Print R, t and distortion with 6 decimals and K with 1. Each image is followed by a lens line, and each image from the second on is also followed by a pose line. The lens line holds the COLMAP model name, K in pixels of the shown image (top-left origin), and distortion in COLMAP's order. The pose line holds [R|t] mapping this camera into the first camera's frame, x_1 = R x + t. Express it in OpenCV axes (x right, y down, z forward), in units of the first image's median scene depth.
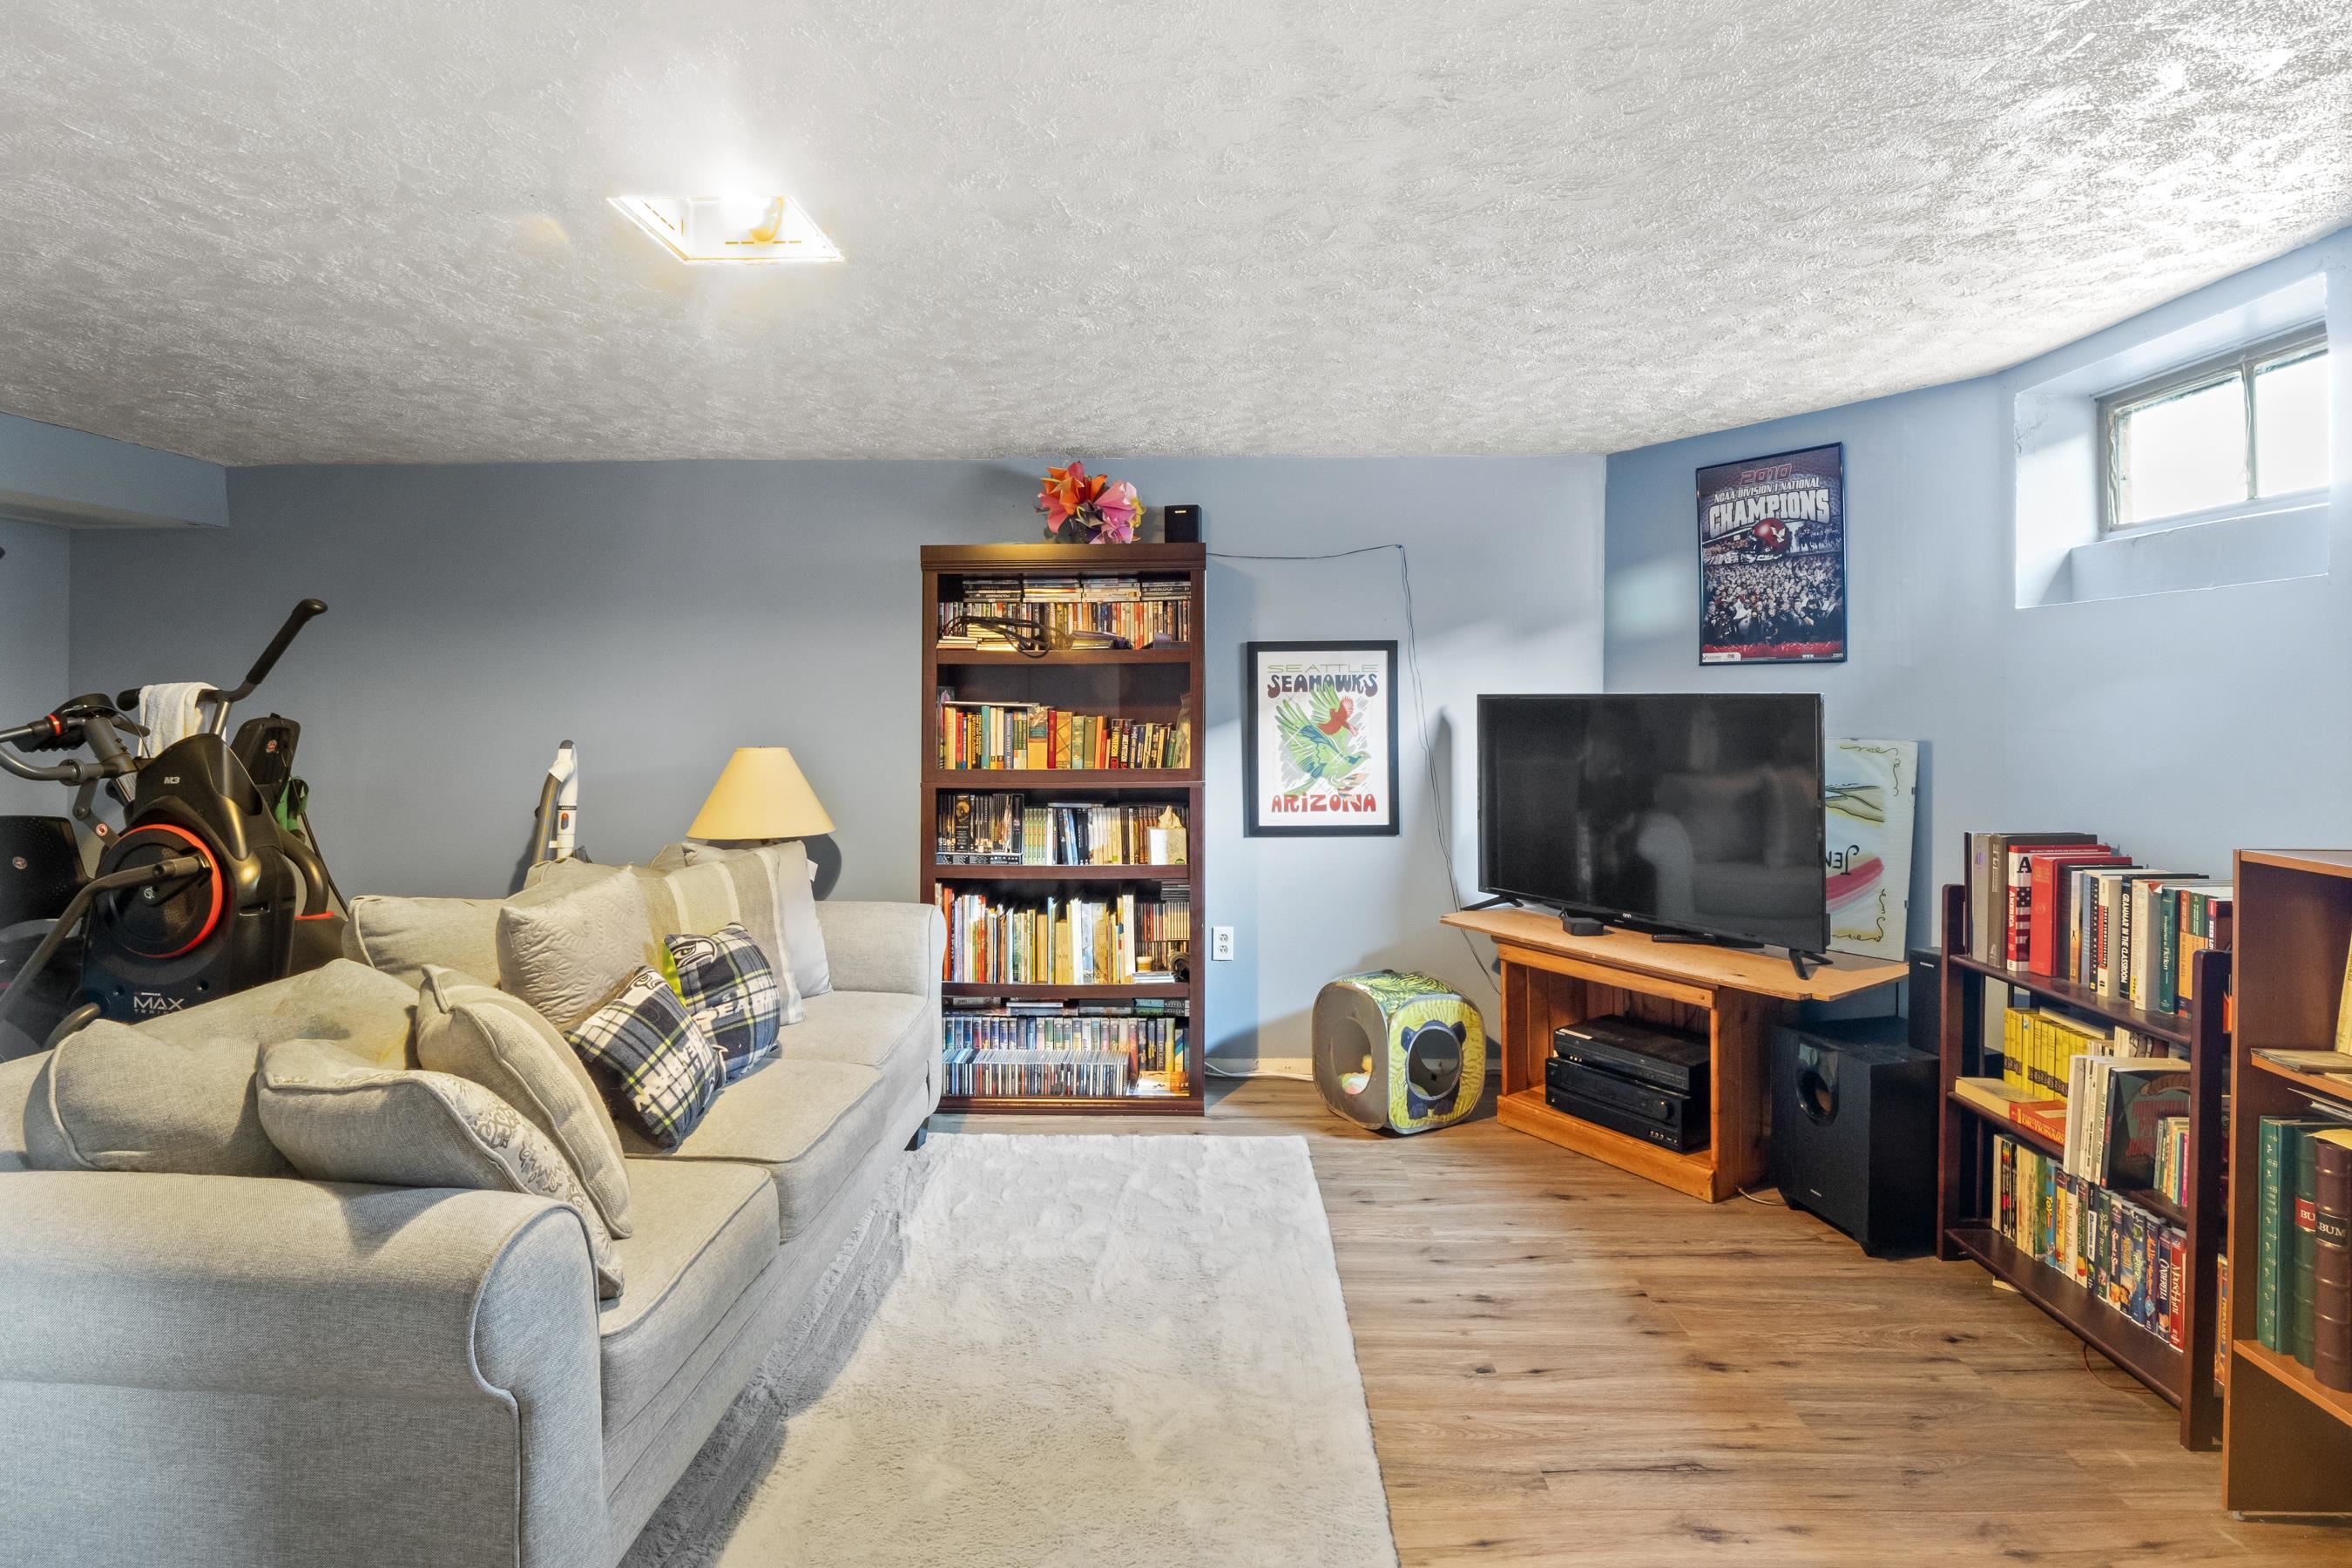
lens RADIAL K [[1174.1, 0, 1175.8], [0, 1174.1, 713.6], [0, 0, 1]] dist [-0.001725, -0.012387]
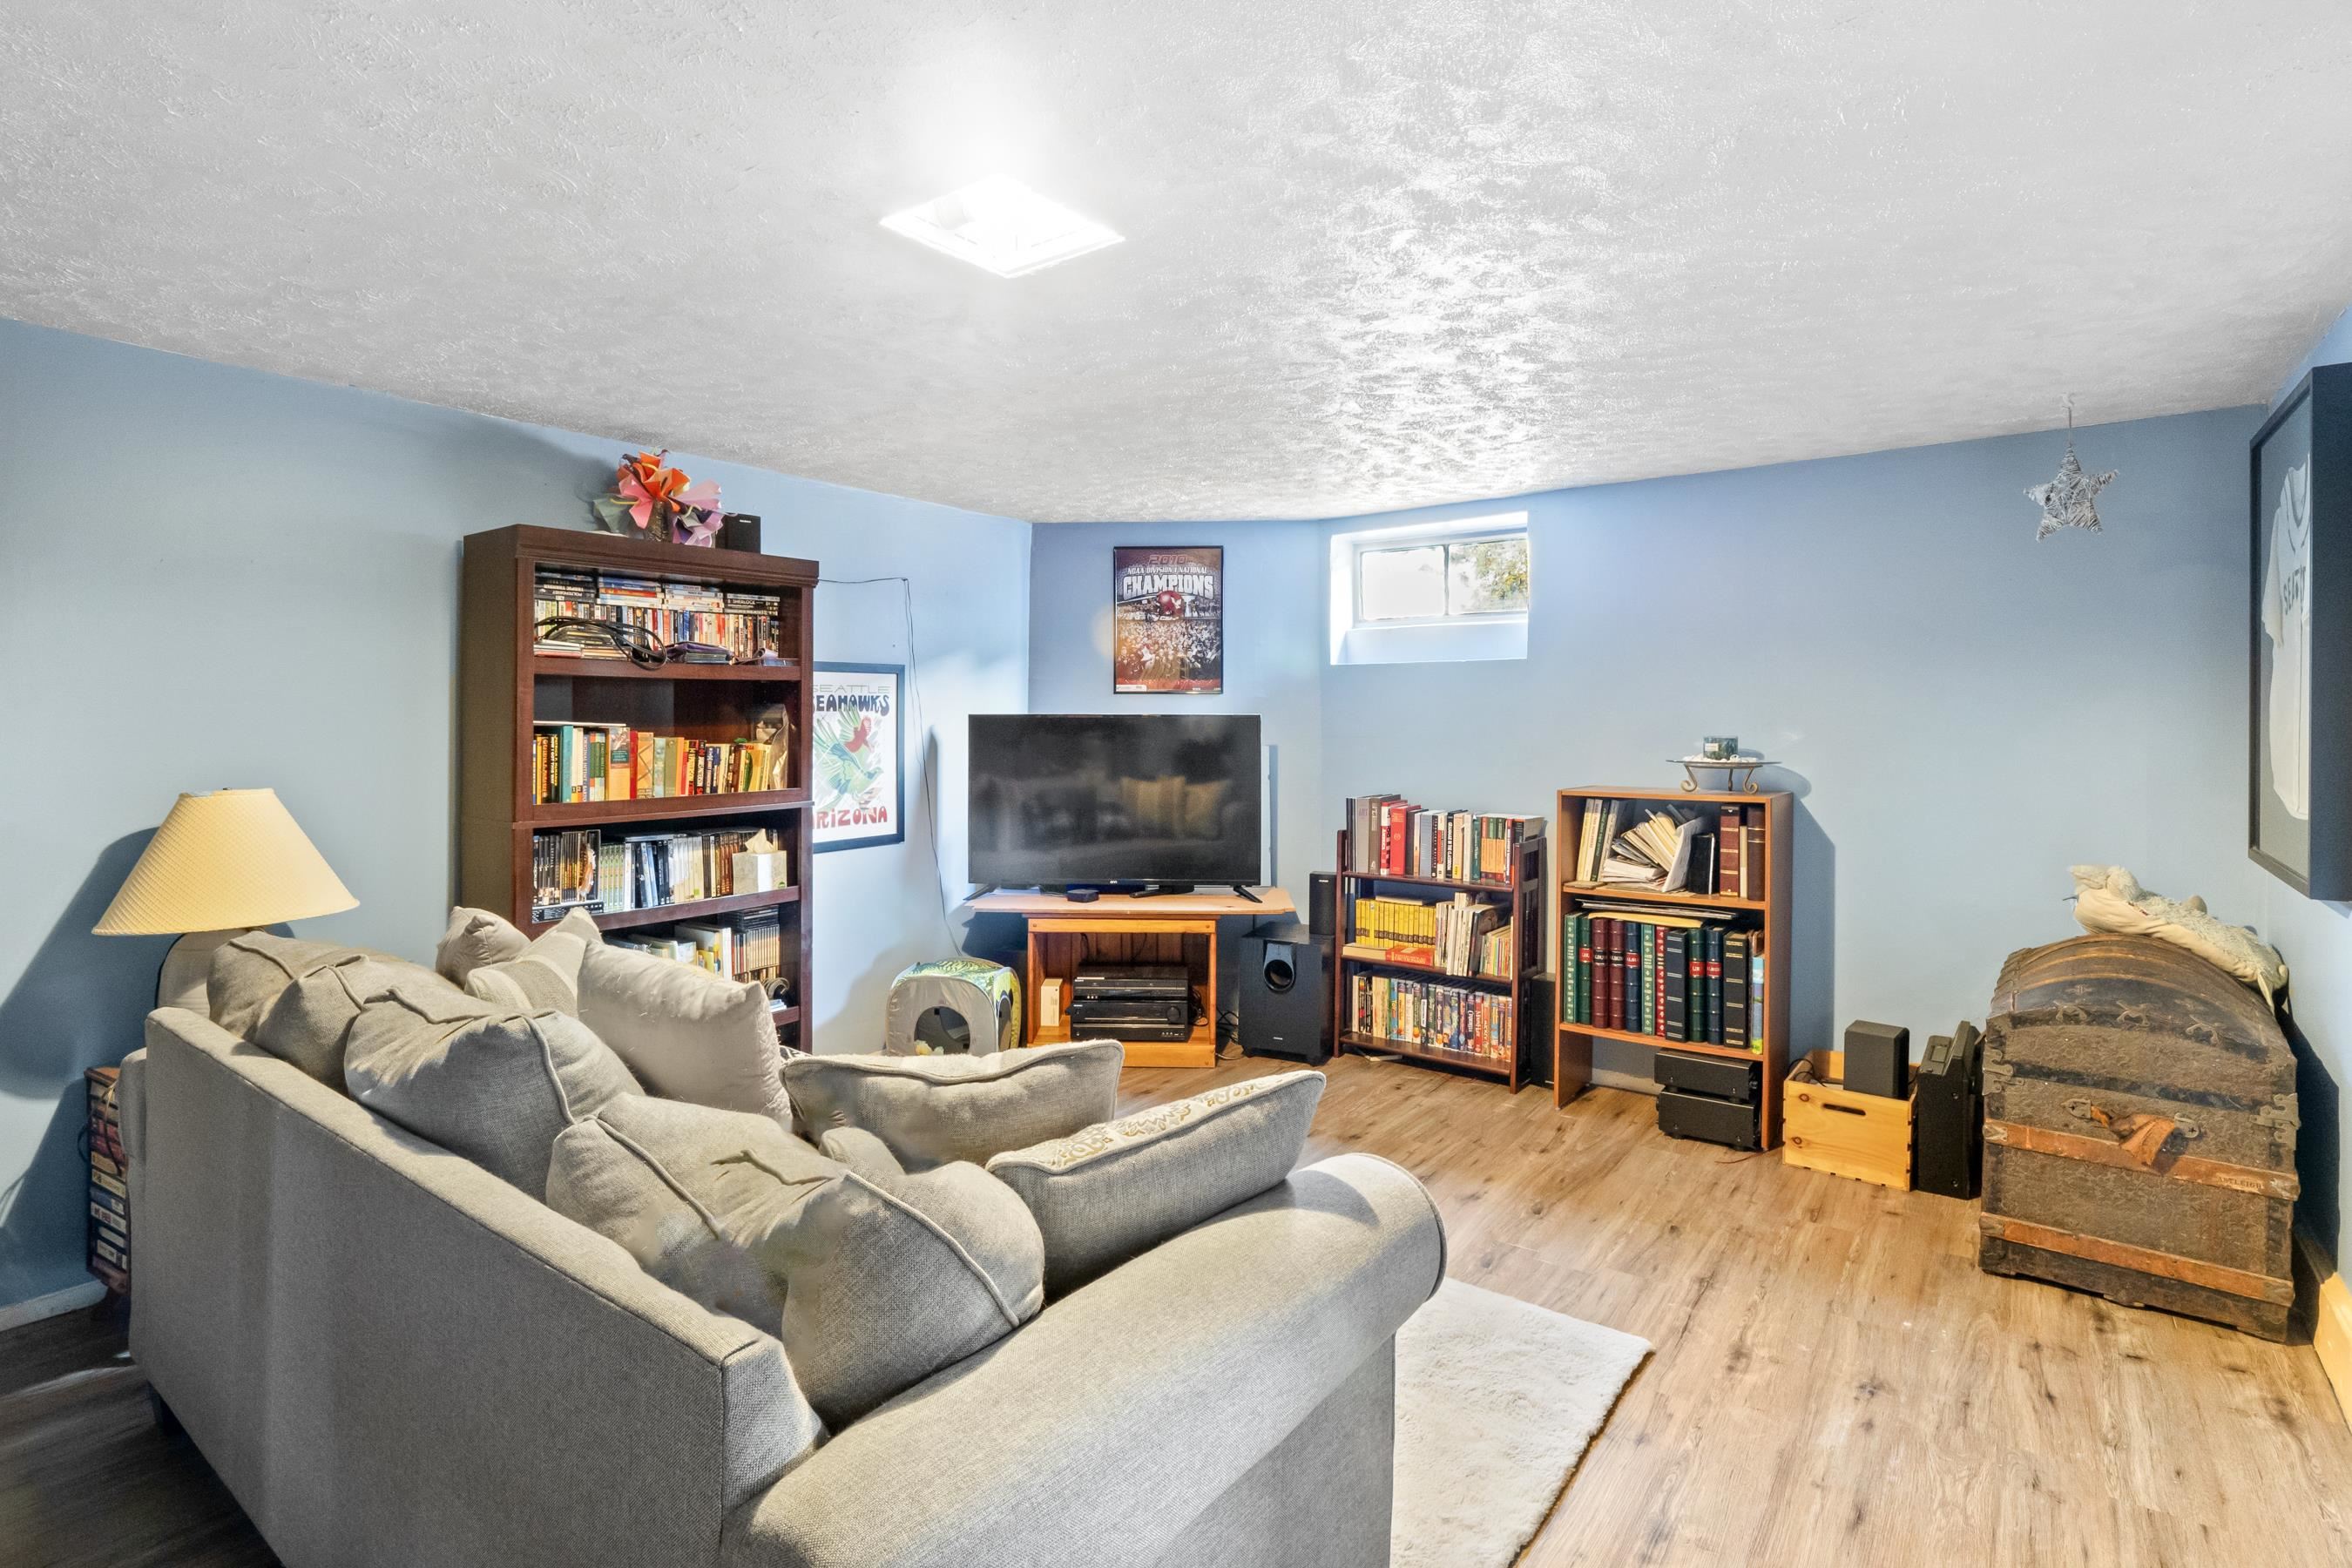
lens RADIAL K [[1156.7, 0, 1161.6], [0, 1156.7, 746.1], [0, 0, 1]] dist [0.002161, -0.011966]
pose [[0.573273, -0.018447, 0.819157, -0.612682], [0.009663, 0.999829, 0.015753, -0.001212], [-0.819308, -0.001115, 0.573353, 0.196979]]
